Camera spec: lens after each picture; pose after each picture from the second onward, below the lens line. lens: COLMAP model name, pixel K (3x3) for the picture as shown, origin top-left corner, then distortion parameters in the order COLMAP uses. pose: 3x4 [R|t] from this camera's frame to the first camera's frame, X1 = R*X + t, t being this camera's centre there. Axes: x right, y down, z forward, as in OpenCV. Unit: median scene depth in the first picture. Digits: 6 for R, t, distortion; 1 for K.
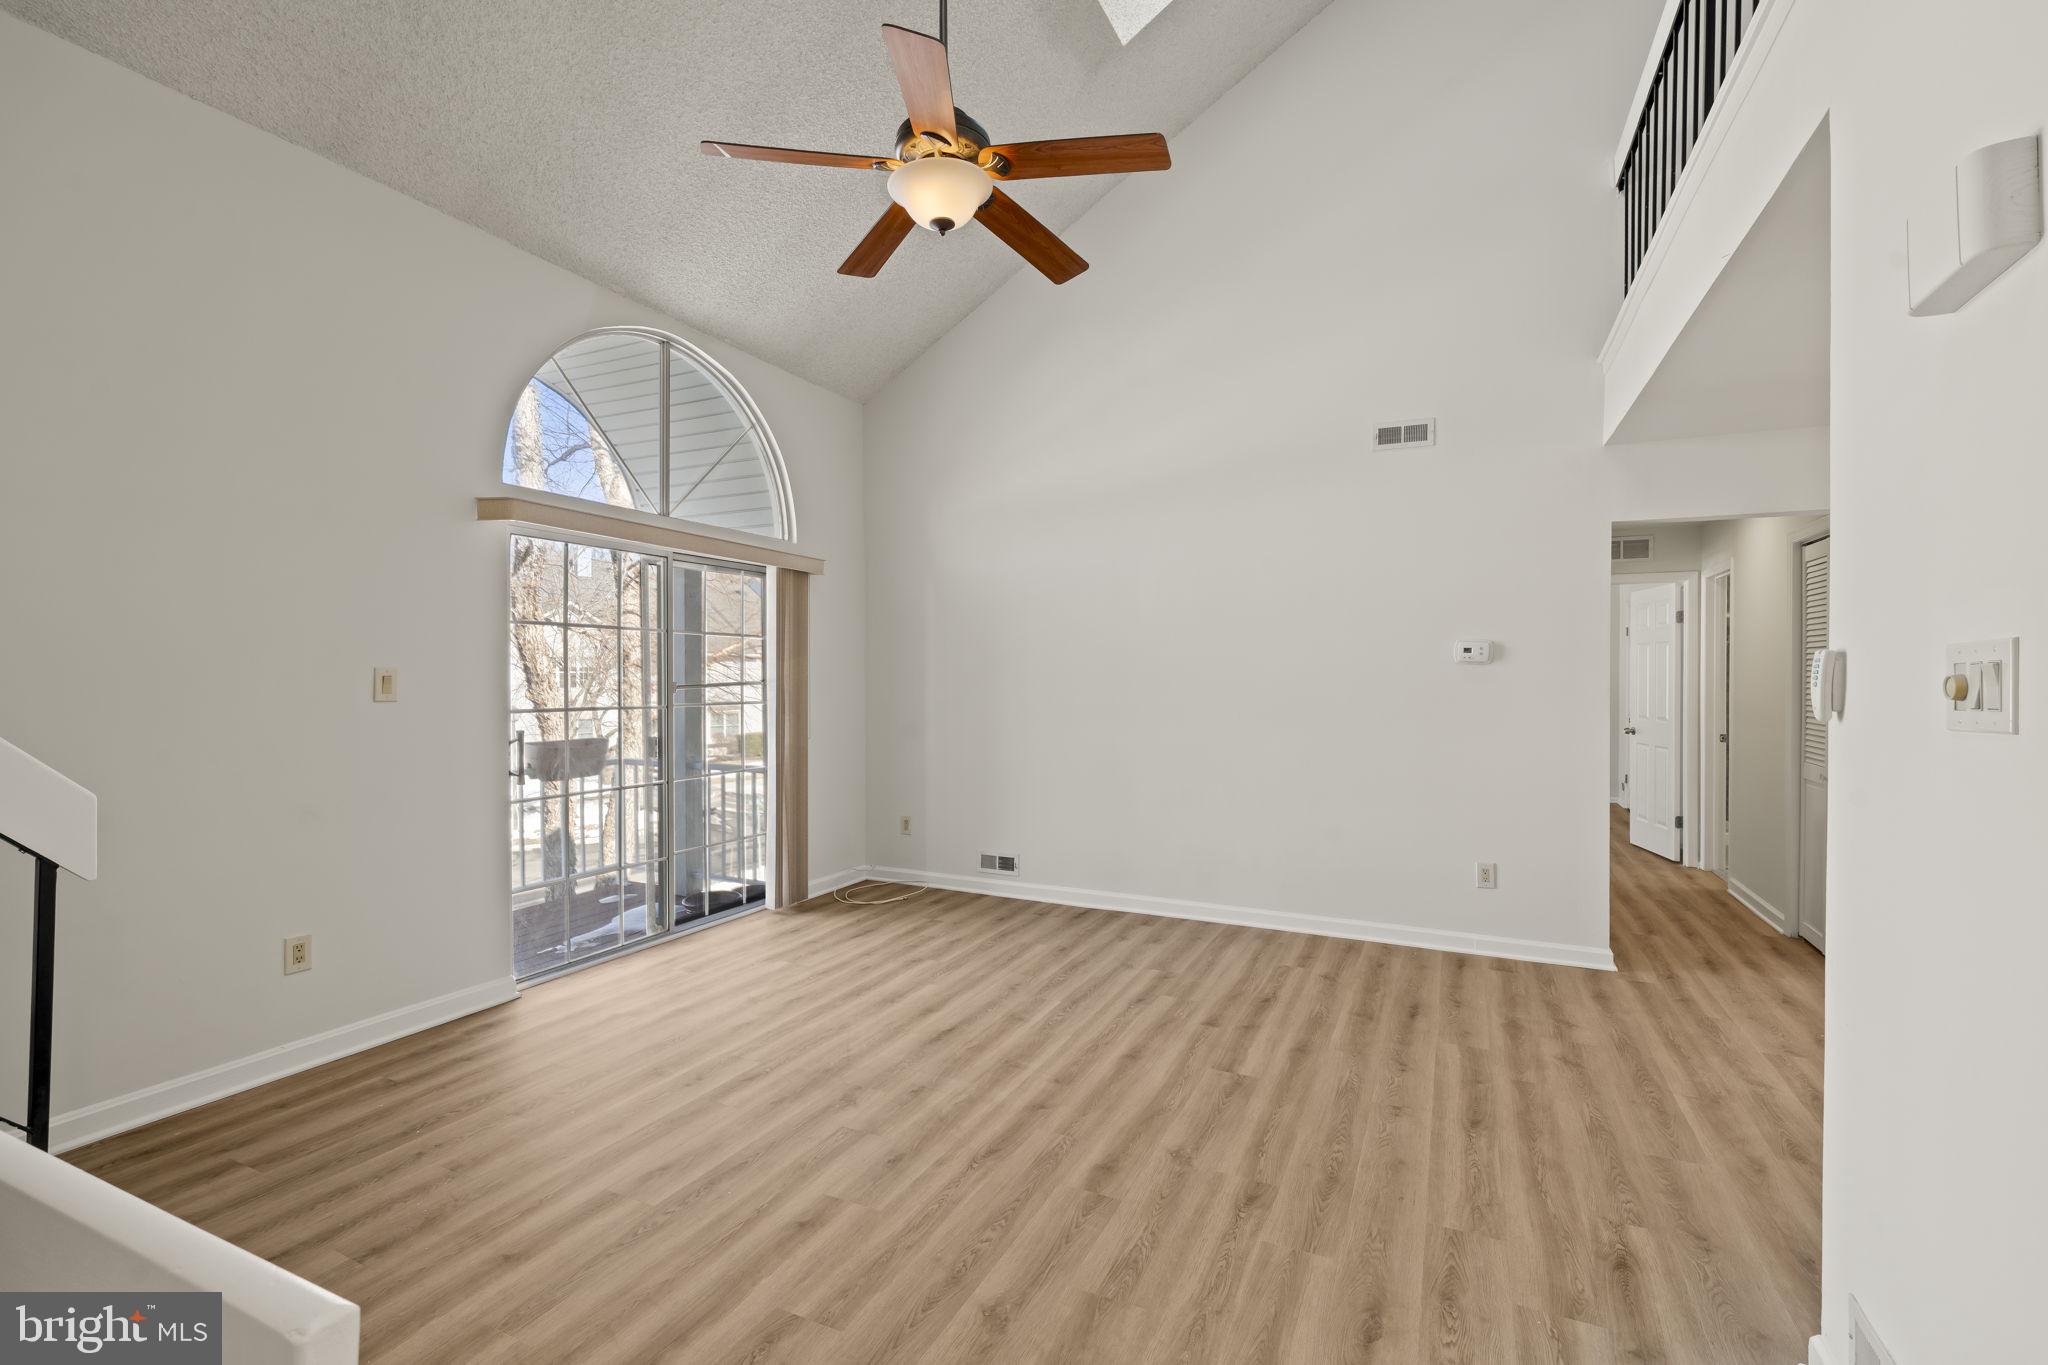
lens RADIAL K [[912.7, 0, 971.9], [0, 912.7, 792.0], [0, 0, 1]] dist [-0.008806, 0.001937]
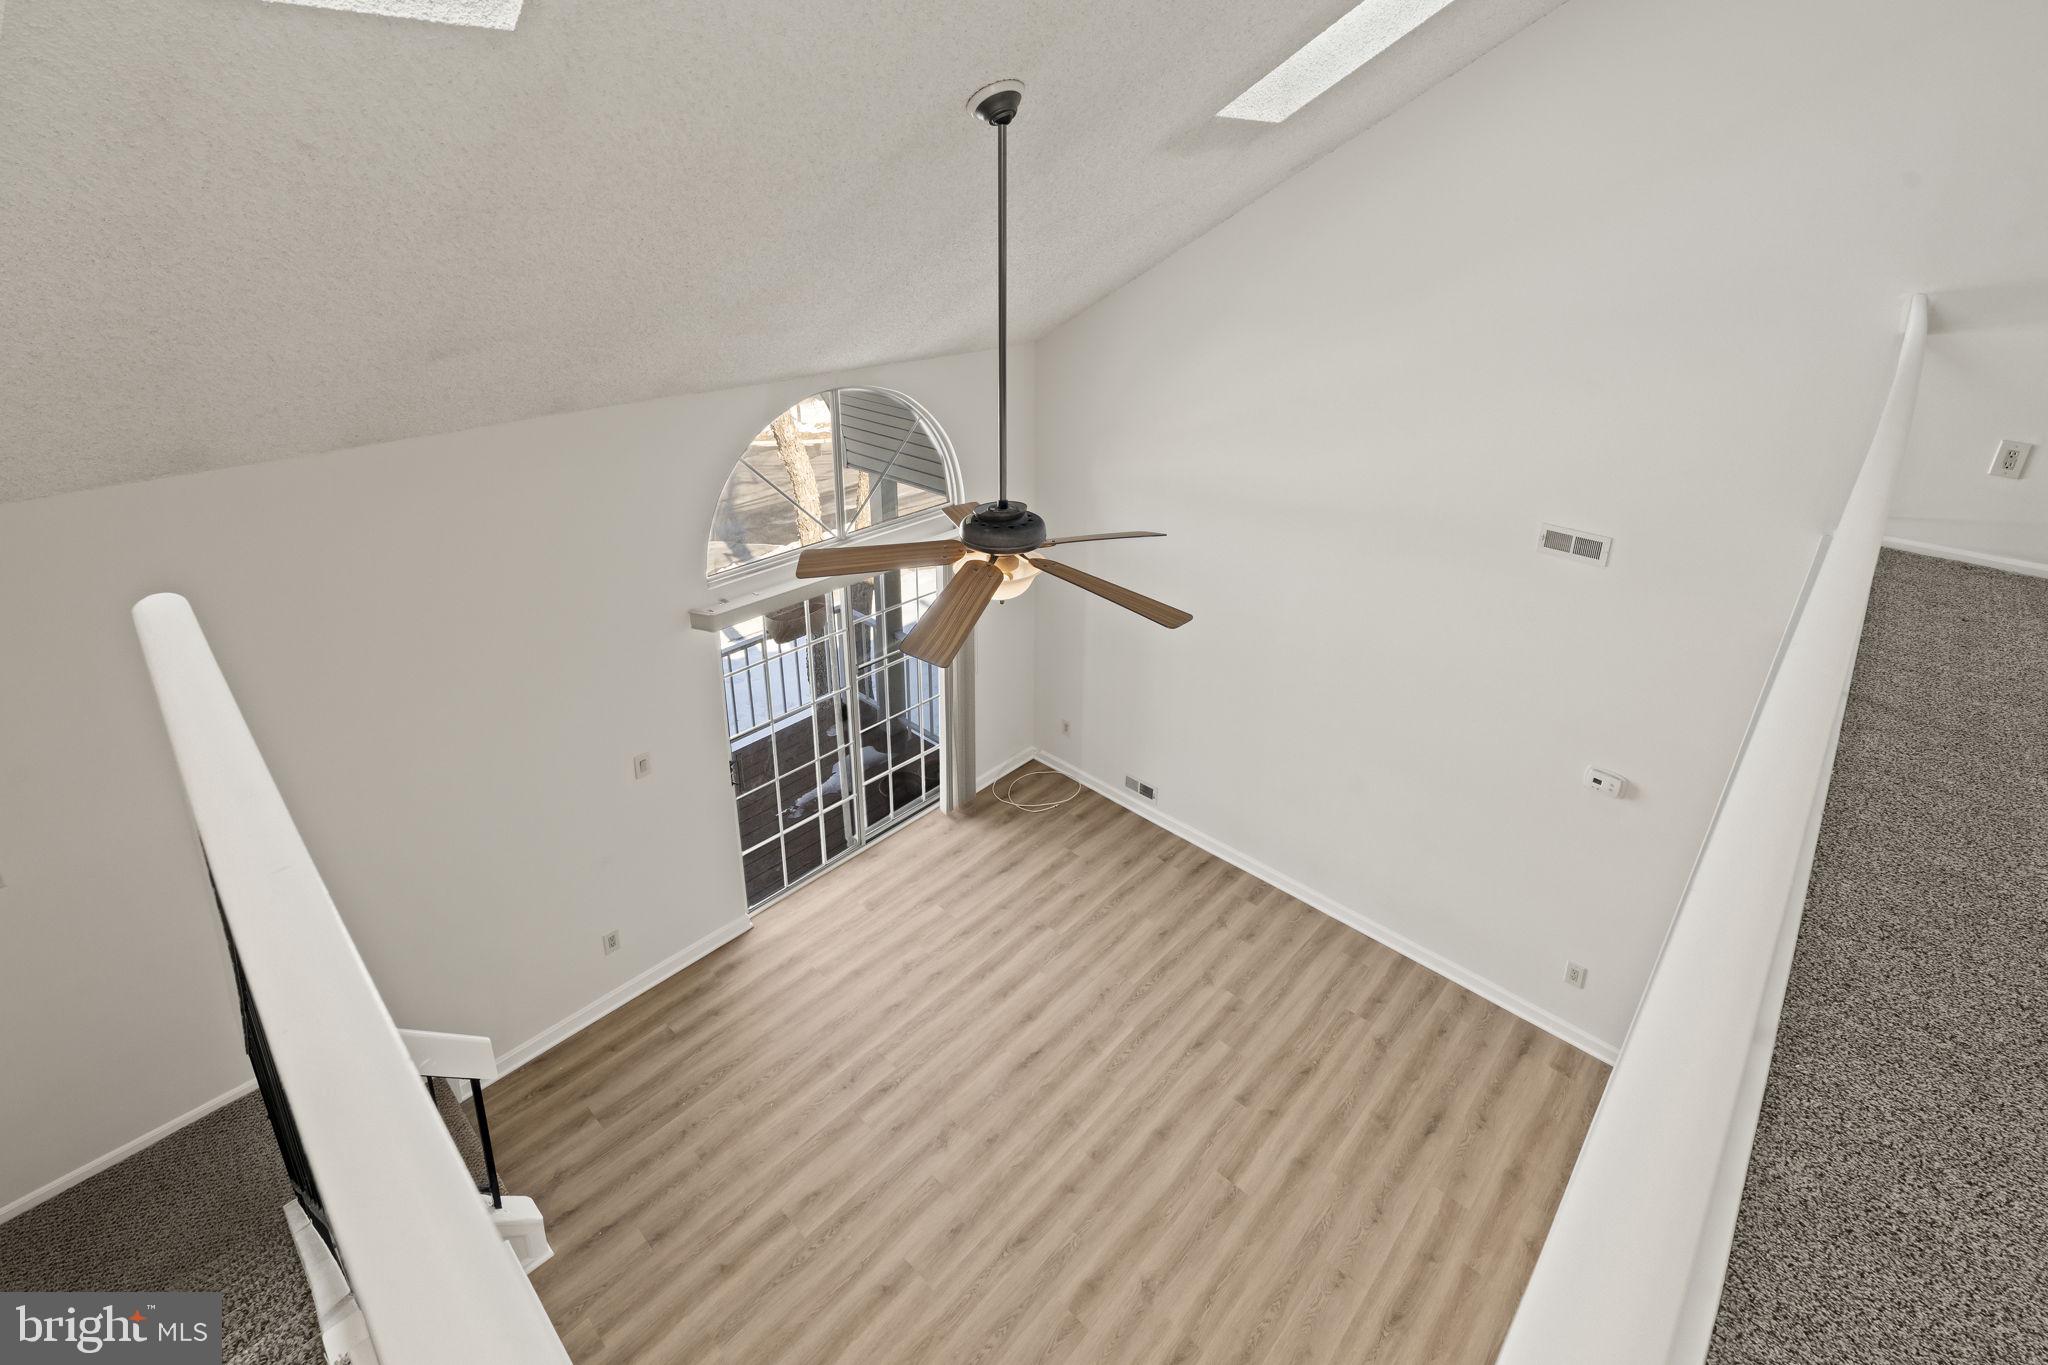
lens RADIAL K [[912.7, 0, 946.6], [0, 912.7, 608.8], [0, 0, 1]] dist [-0.008806, 0.001937]
pose [[0.949398, 0.085059, -0.302339, 0.203925], [0.011428, 0.952637, 0.303896, -0.784918], [0.313868, -0.291973, 0.903459, -0.046208]]
